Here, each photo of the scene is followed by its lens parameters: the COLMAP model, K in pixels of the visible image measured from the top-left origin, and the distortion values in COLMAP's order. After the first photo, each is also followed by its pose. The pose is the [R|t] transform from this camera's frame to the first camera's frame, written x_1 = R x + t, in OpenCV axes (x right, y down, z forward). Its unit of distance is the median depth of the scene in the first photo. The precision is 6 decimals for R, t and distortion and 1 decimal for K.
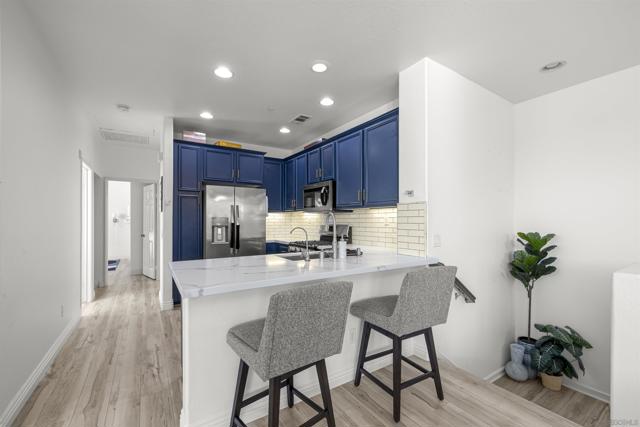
lens RADIAL K [[271.1, 0, 318.9], [0, 271.1, 217.0], [0, 0, 1]] dist [-0.000325, -0.000049]
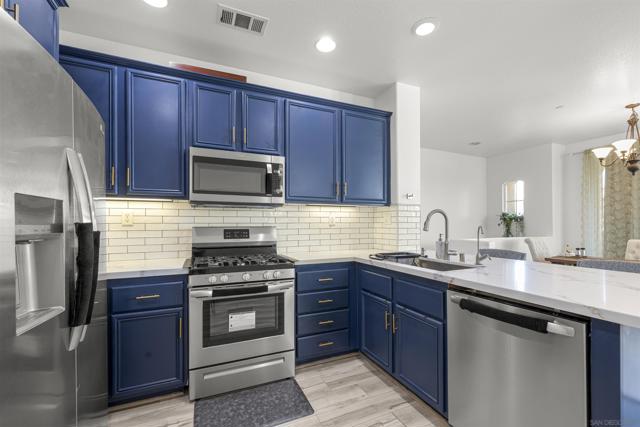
lens RADIAL K [[272.8, 0, 320.5], [0, 272.8, 222.6], [0, 0, 1]] dist [-0.000170, 0.000126]
pose [[0.147163, 0.006692, 0.989090, -0.530050], [-0.007688, 0.999955, -0.005622, 0.020945], [-0.989082, -0.006777, 0.147208, 0.745539]]
